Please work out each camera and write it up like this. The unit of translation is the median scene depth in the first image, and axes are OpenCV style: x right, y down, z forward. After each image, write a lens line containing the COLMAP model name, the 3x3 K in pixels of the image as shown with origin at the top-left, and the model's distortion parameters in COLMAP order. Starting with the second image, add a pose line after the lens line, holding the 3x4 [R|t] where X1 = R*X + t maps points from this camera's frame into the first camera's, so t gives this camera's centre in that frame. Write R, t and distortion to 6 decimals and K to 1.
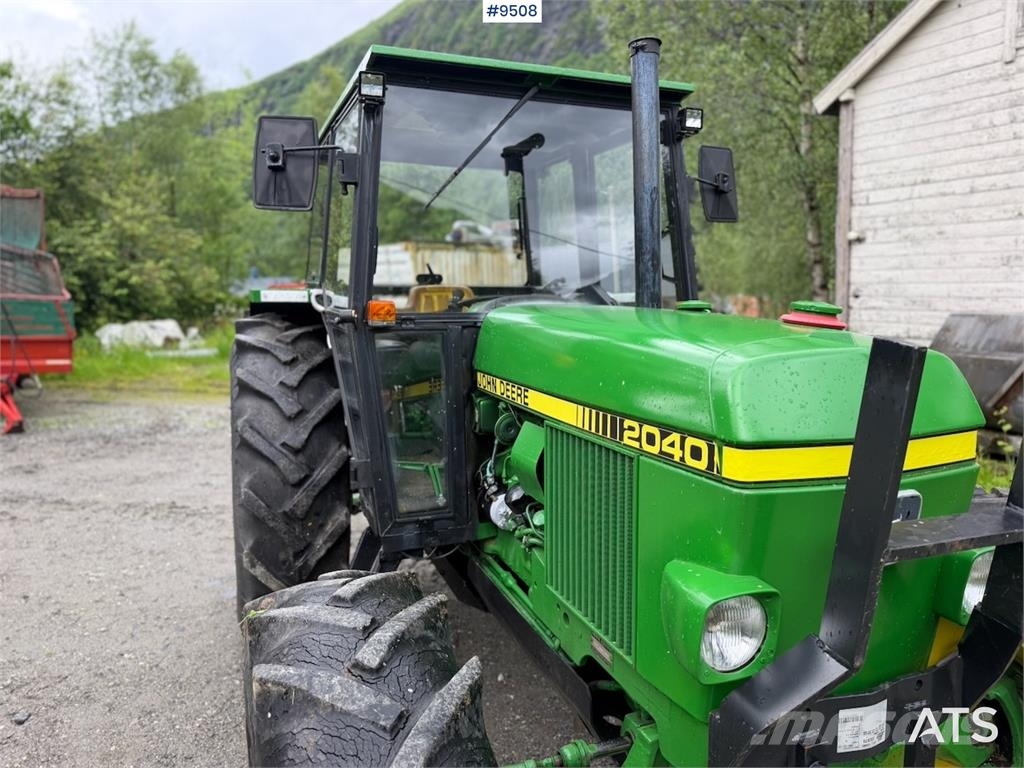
lens RADIAL K [[727.5, 0, 514.6], [0, 727.5, 382.2], [0, 0, 1]] dist [0.059675, -0.078165]
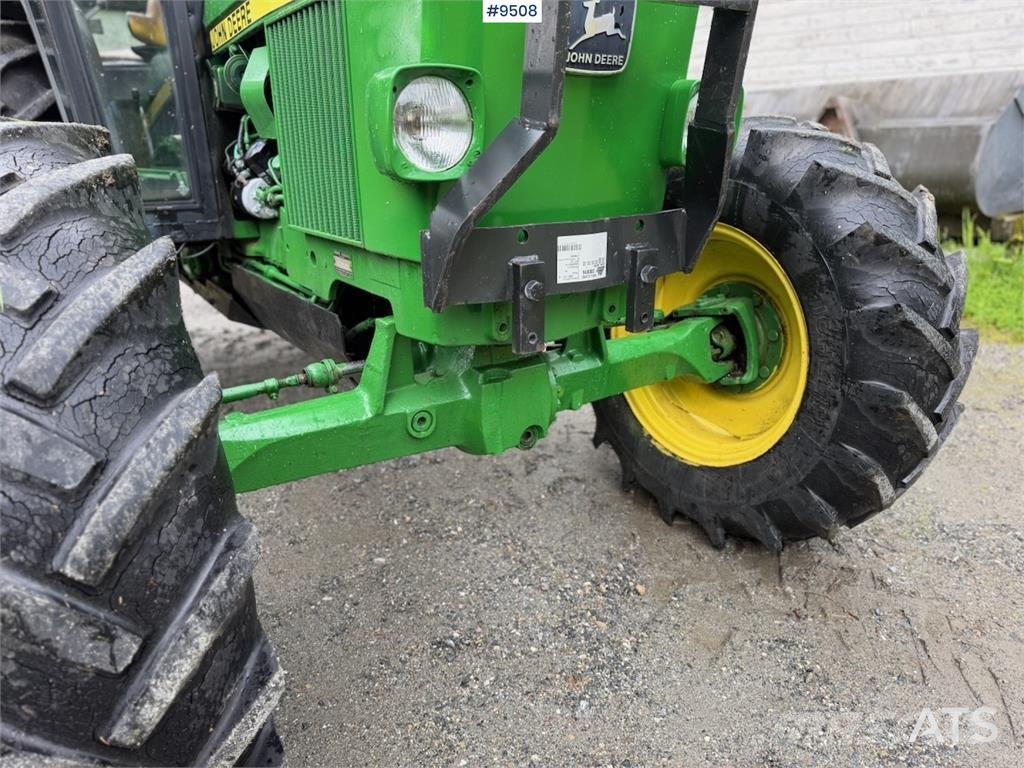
lens RADIAL K [[727.5, 0, 512.6], [0, 727.5, 392.8], [0, 0, 1]] dist [0.059675, -0.078165]
pose [[0.975333, -0.078264, 0.206400, 0.084295], [0.031793, 0.975094, 0.219503, 0.221022], [-0.218439, -0.207526, 0.953529, 0.020798]]
